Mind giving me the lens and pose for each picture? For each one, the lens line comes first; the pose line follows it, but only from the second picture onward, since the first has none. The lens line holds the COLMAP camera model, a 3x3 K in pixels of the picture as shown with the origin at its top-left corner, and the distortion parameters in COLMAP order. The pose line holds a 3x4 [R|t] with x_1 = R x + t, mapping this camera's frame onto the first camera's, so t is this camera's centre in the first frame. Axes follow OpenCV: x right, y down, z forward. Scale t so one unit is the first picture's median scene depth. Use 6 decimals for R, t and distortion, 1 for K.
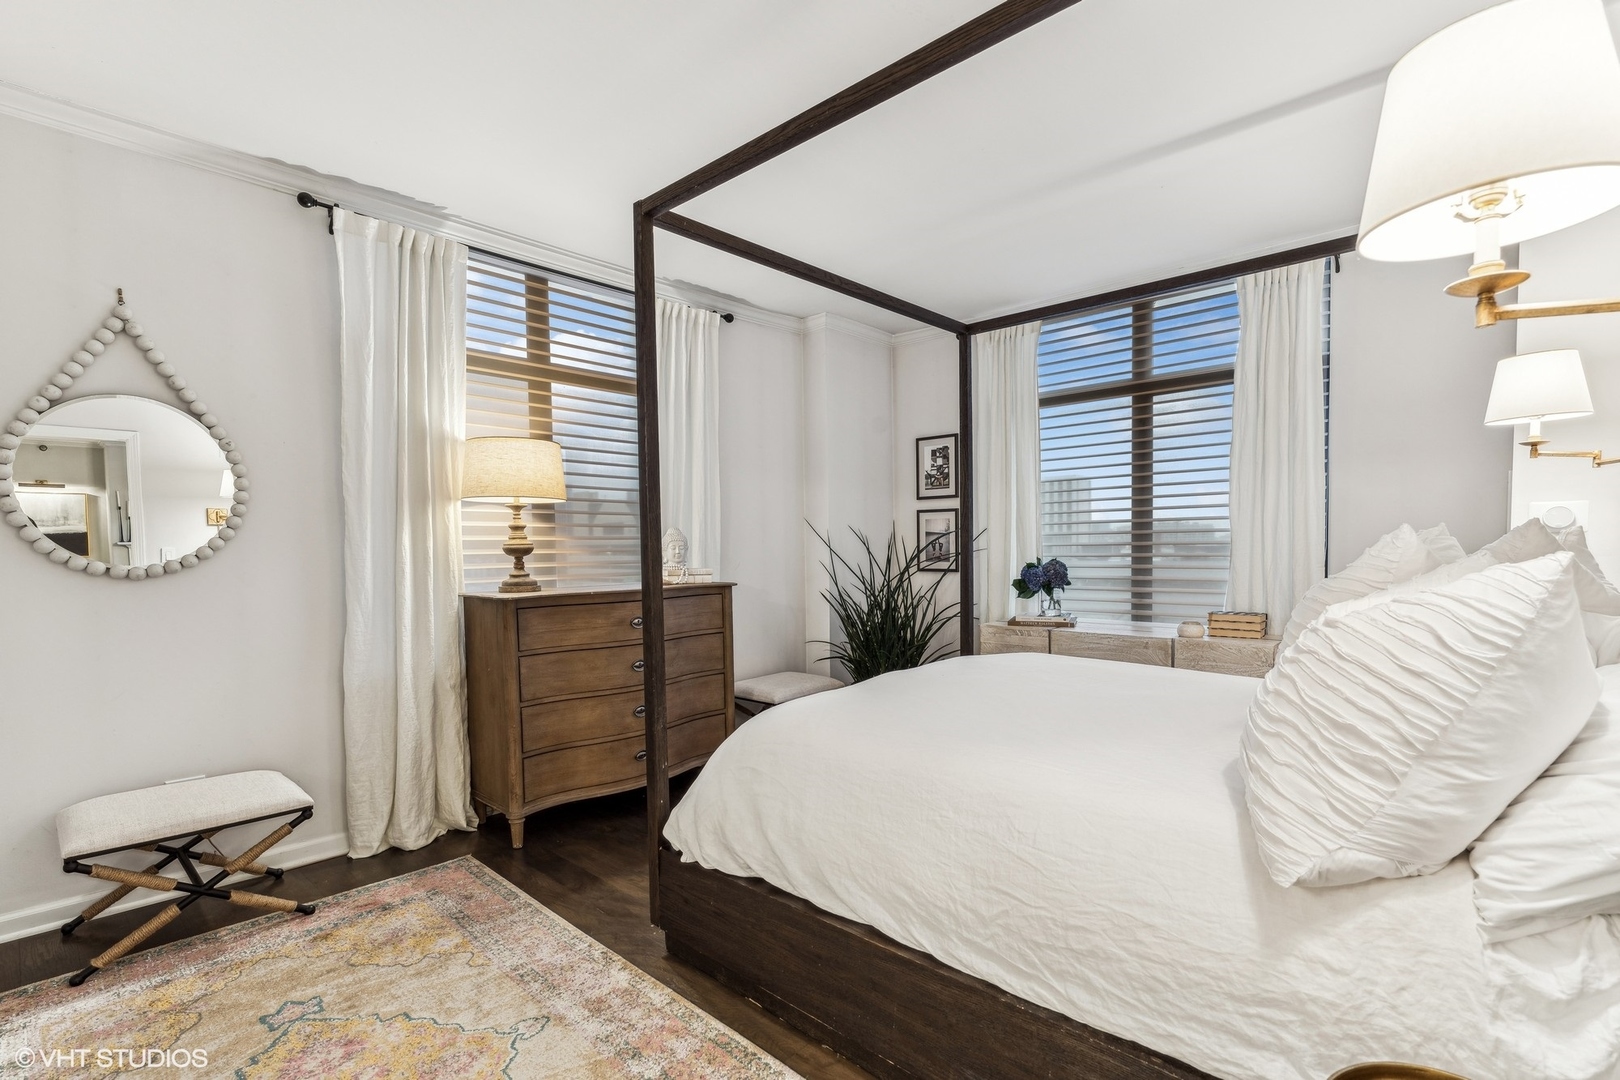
lens RADIAL K [[763.8, 0, 810.0], [0, 763.8, 540.0], [0, 0, 1]] dist [0.000957, -0.000074]
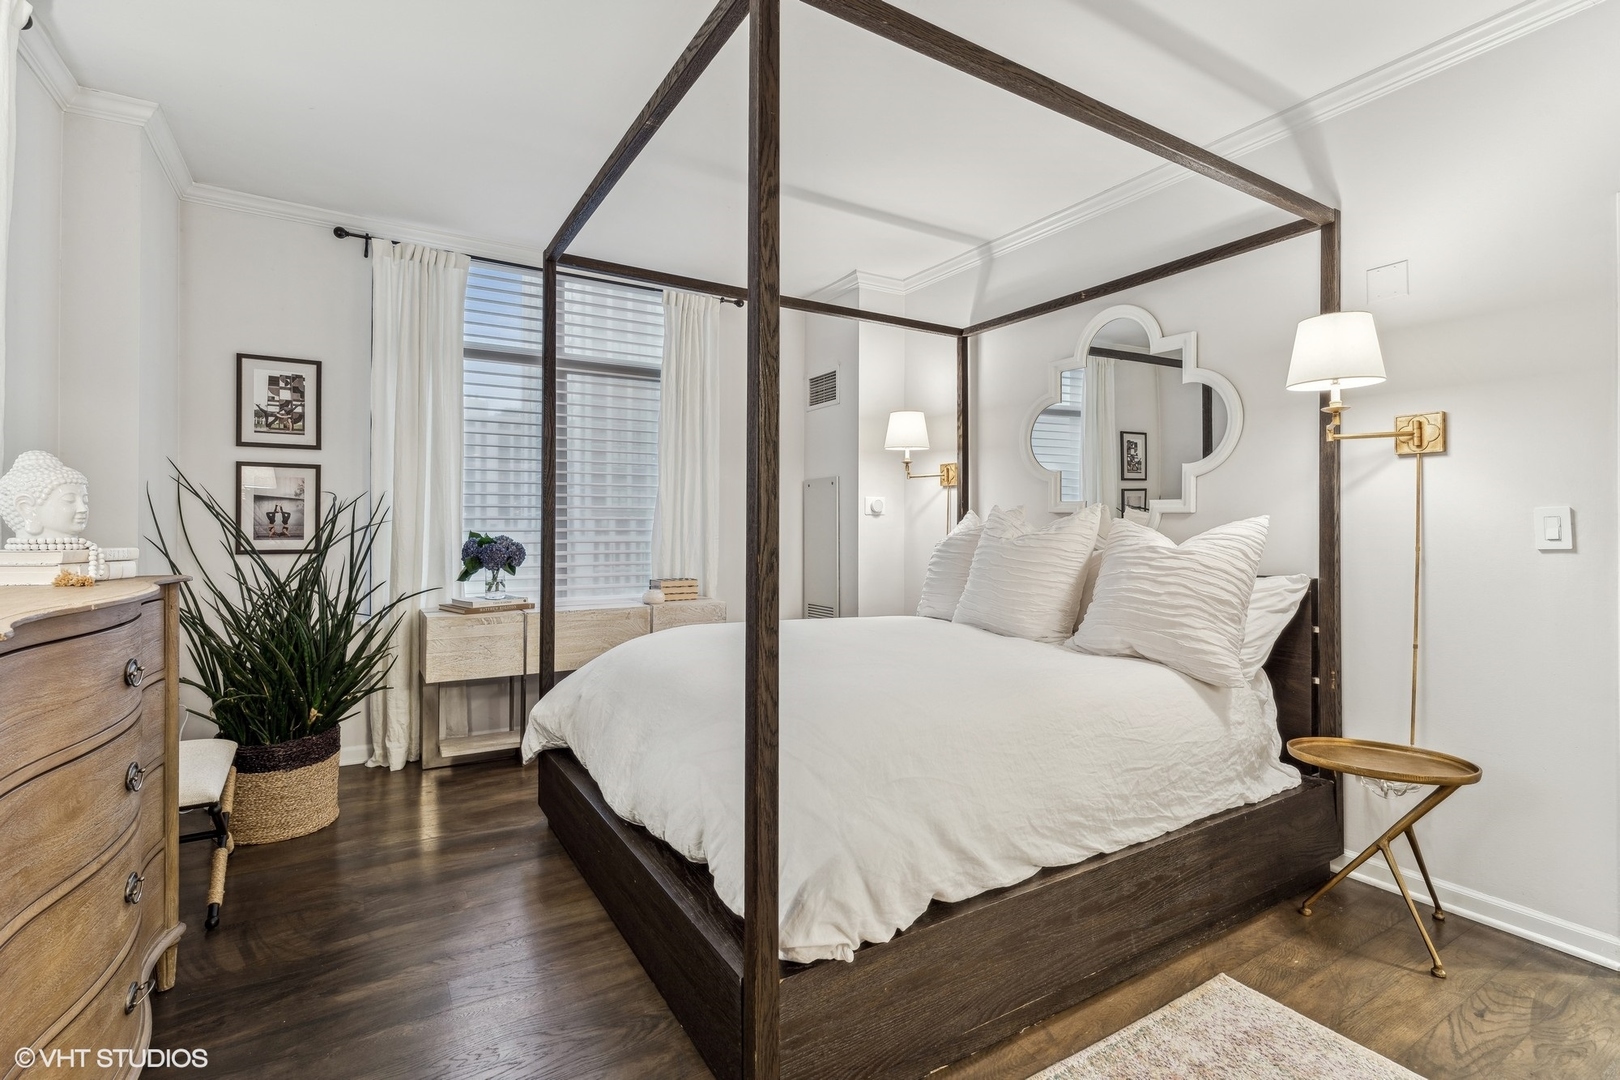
lens RADIAL K [[749.9, 0, 809.8], [0, 749.9, 486.6], [0, 0, 1]] dist [-0.000798, -0.000212]
pose [[0.264175, 0.065169, 0.962270, -0.400212], [-0.010264, 0.997848, -0.064761, 0.022006], [-0.964420, 0.007232, 0.264276, 0.407861]]
